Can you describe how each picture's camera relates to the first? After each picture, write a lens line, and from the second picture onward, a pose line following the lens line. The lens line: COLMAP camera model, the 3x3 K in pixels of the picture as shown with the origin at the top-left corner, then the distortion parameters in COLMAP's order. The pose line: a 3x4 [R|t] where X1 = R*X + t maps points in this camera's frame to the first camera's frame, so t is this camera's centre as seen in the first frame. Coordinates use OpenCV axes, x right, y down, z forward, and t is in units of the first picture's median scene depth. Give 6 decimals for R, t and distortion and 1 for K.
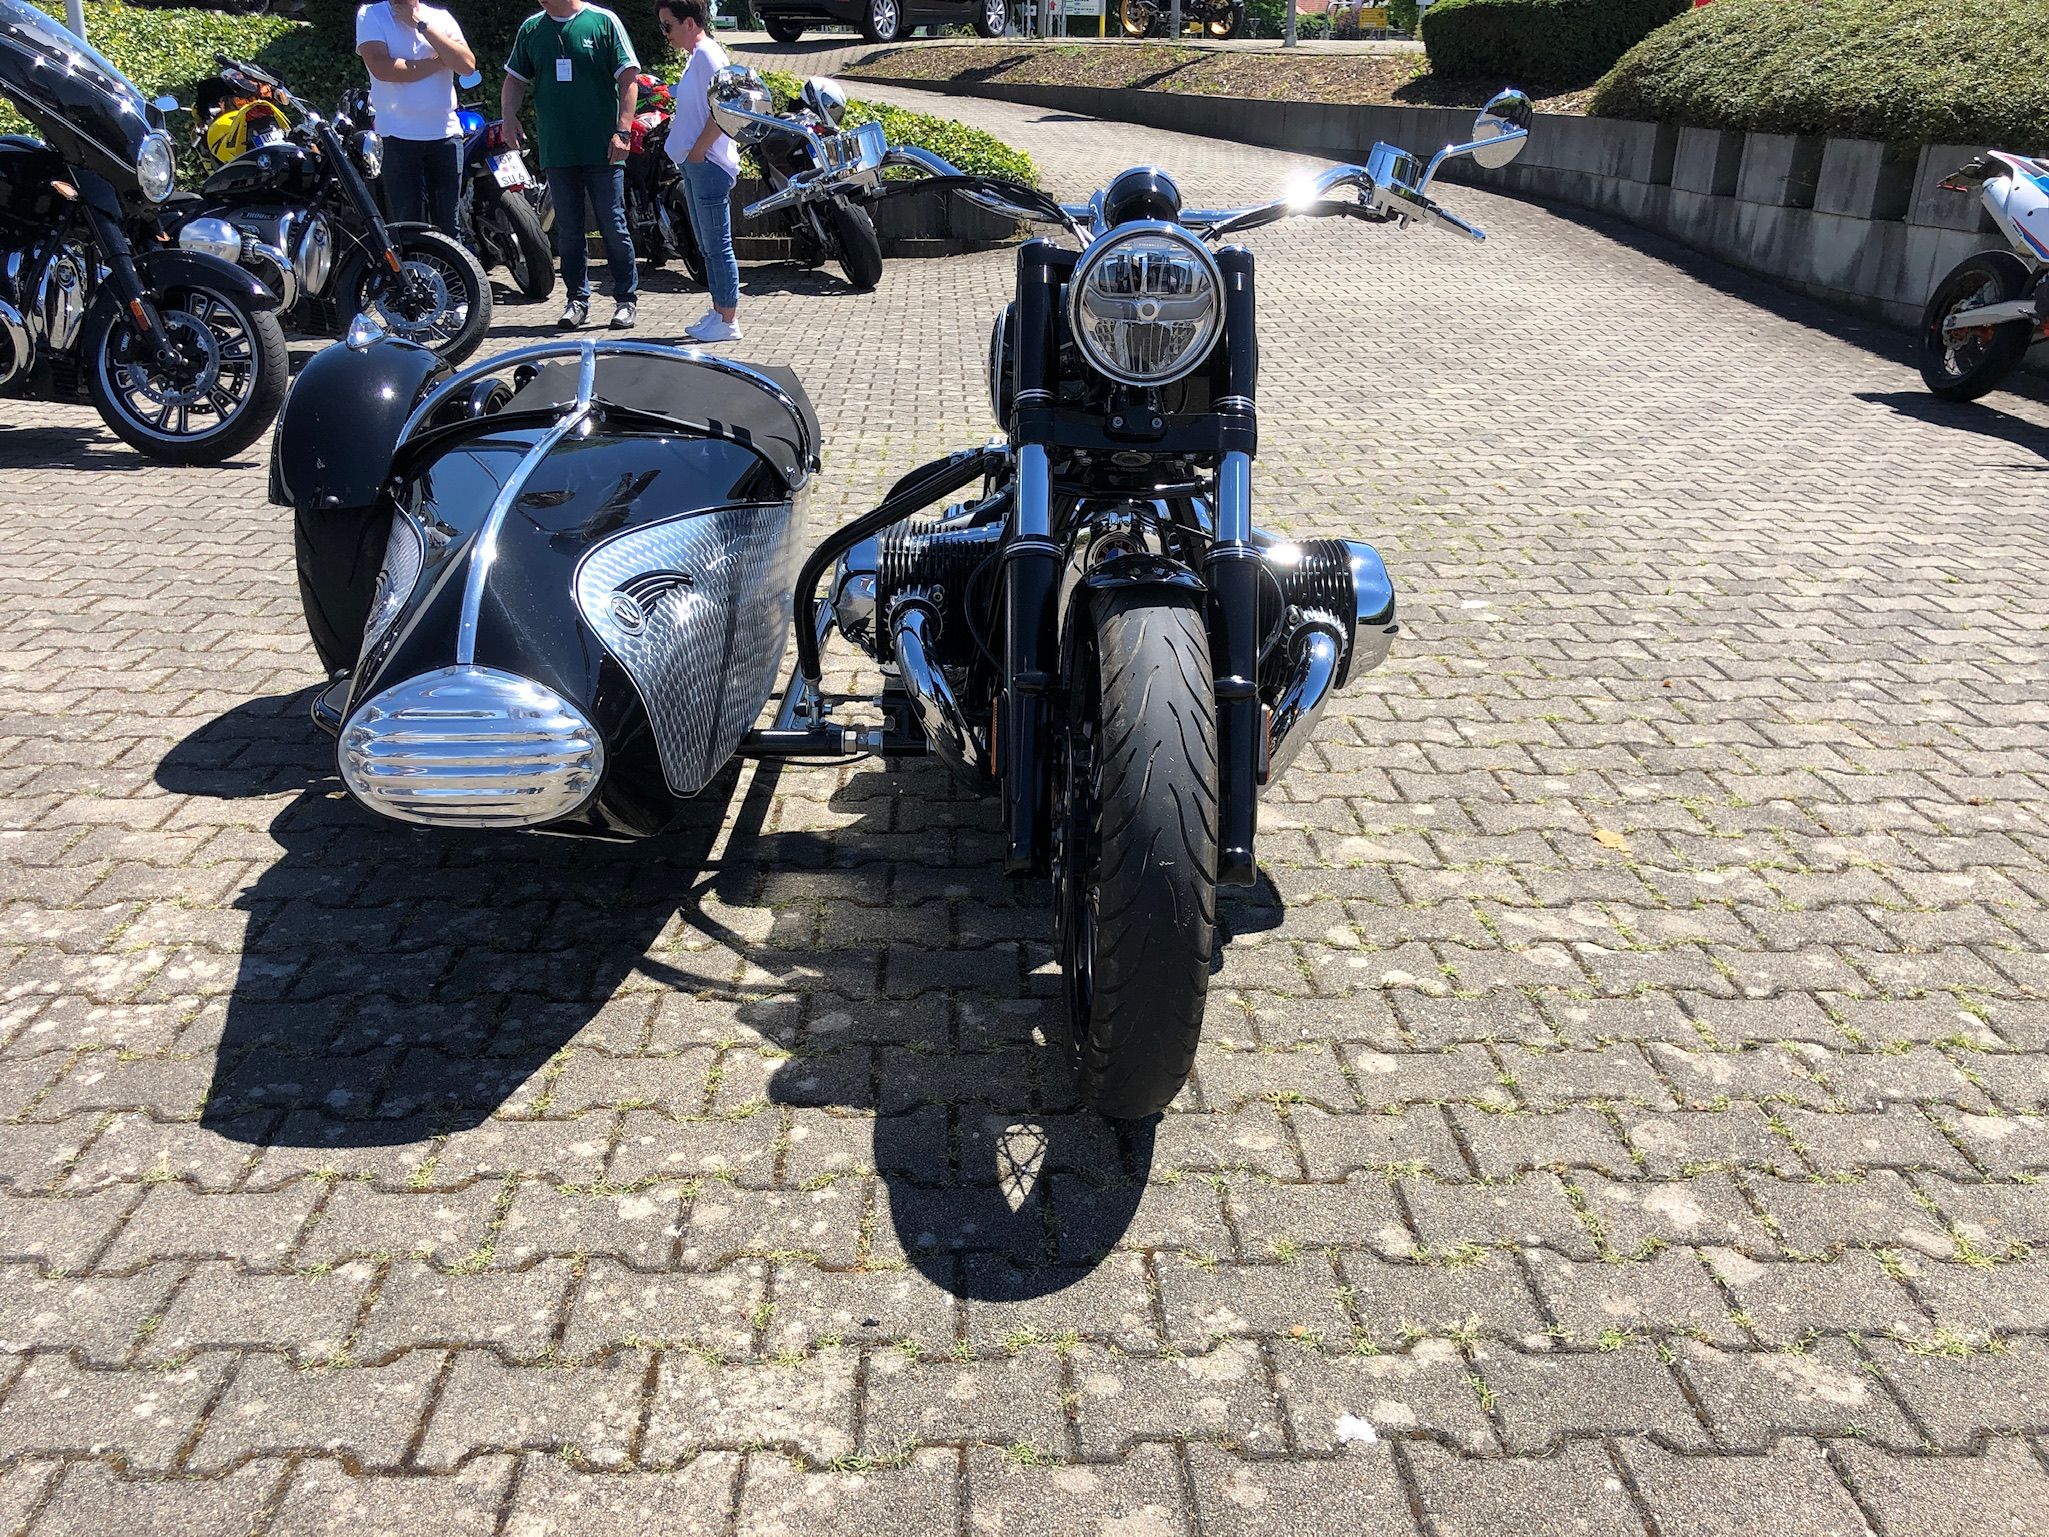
lens RADIAL K [[1681.1, 0, 1022.8], [0, 1681.1, 781.9], [0, 0, 1]] dist [0.025112, -0.016284]
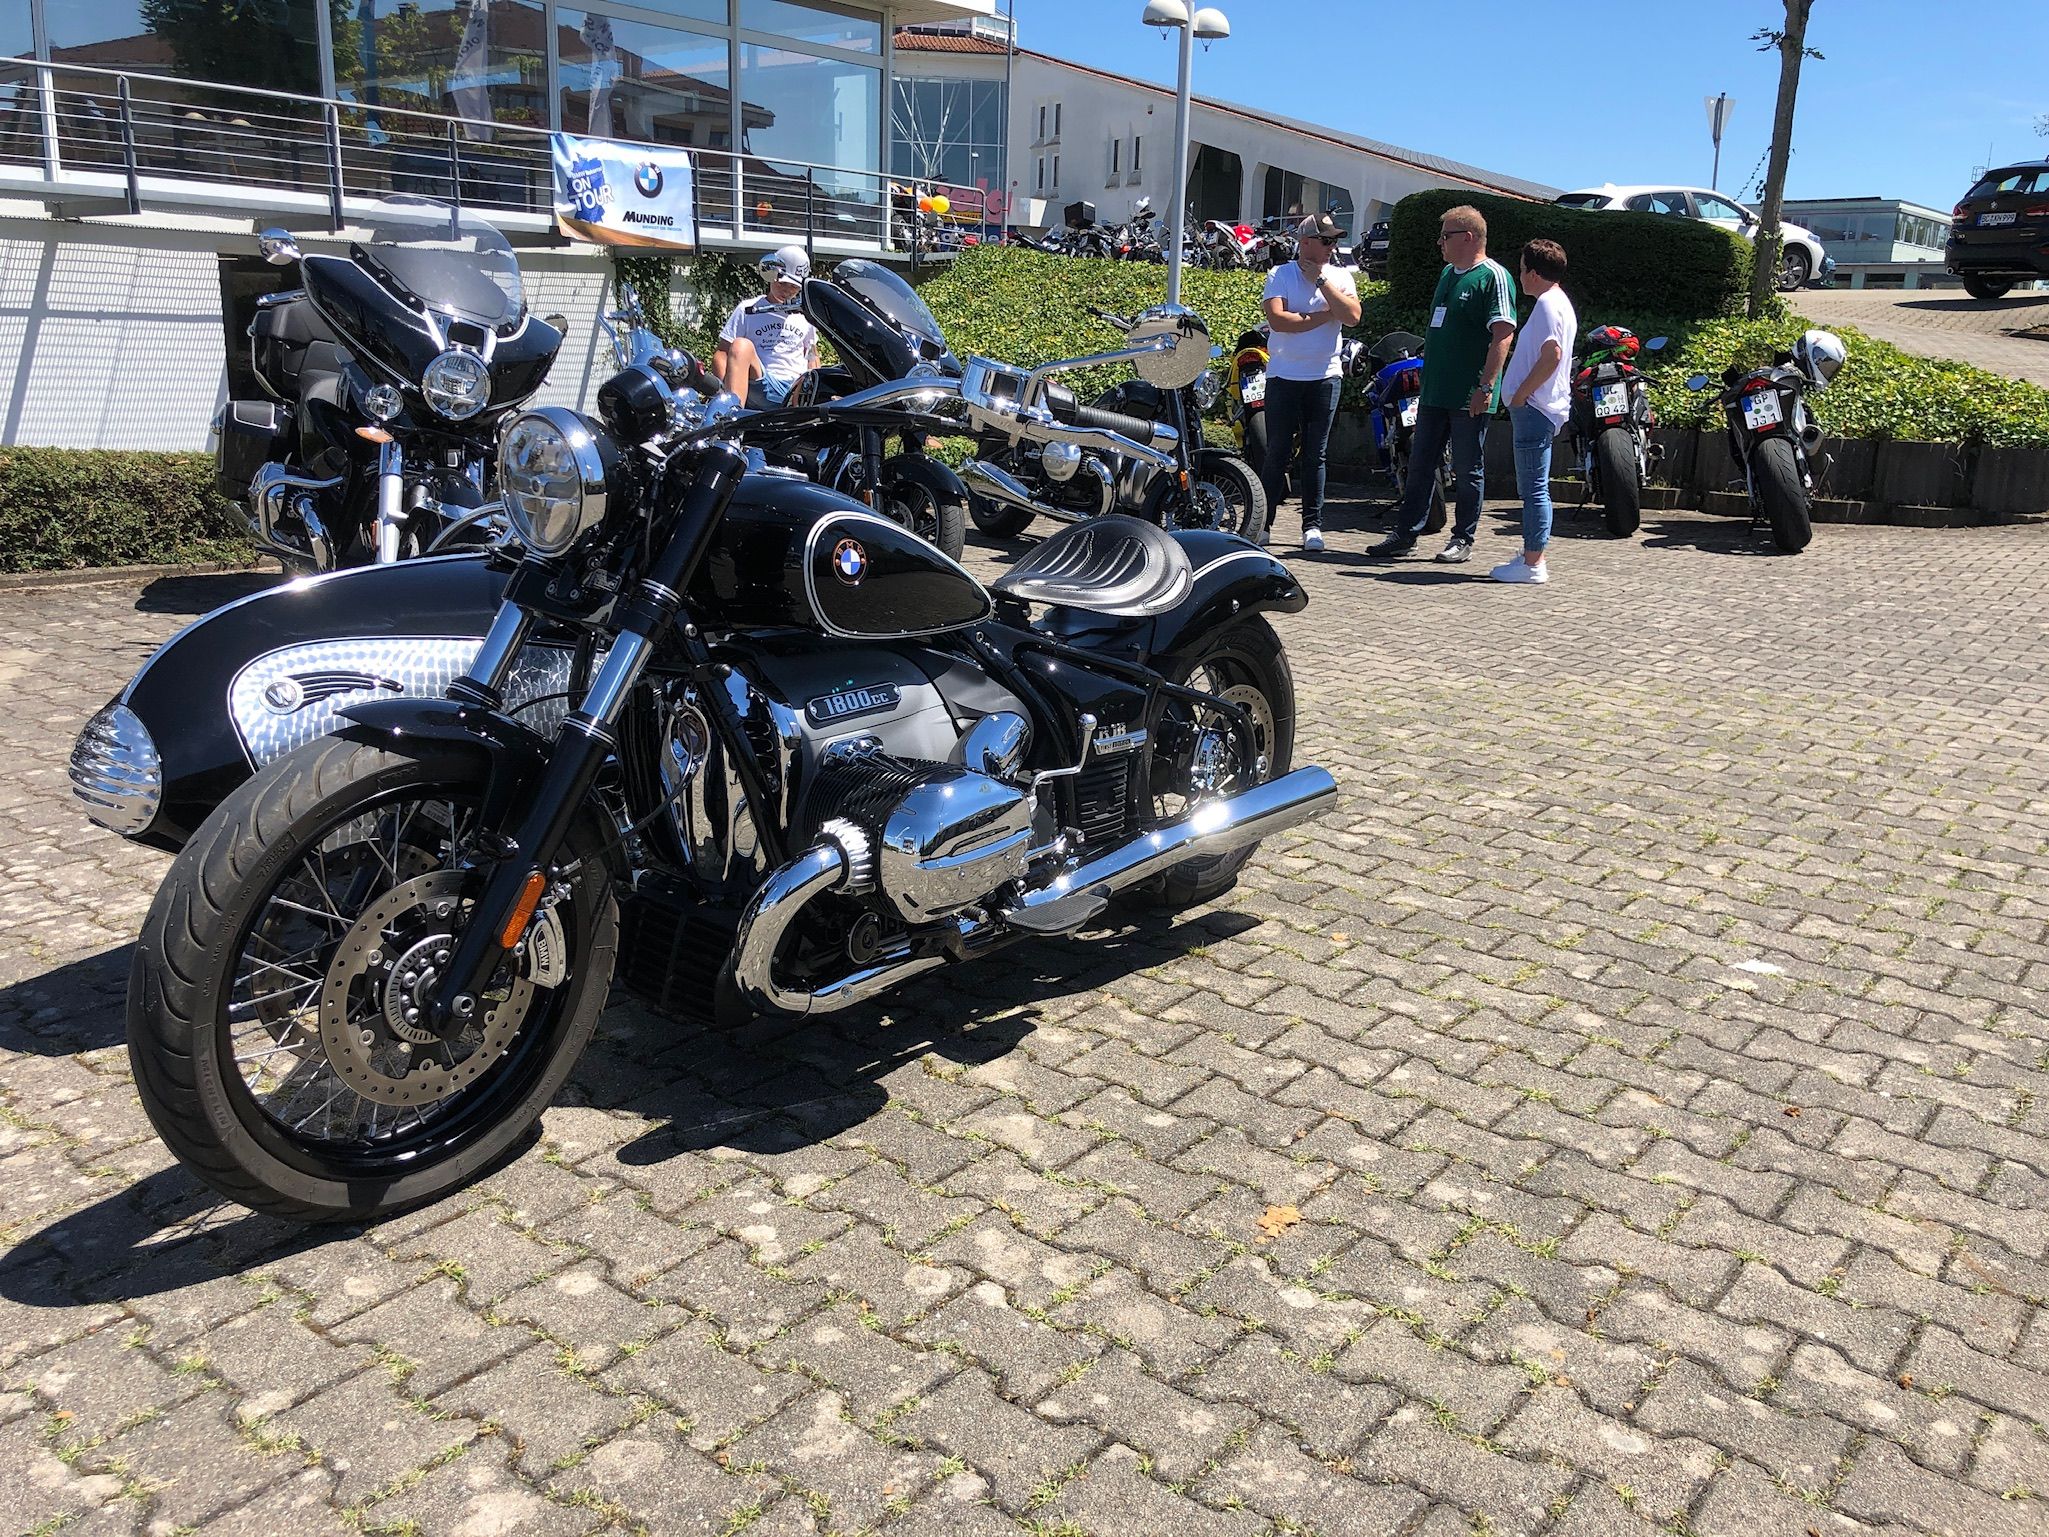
lens RADIAL K [[1681.1, 0, 1028.3], [0, 1681.1, 760.6], [0, 0, 1]] dist [0.025112, -0.016284]
pose [[0.758214, 0.171199, -0.629128, 0.722162], [-0.262411, 0.963439, -0.054081, -0.100291], [0.596868, 0.206095, 0.775418, 0.269982]]
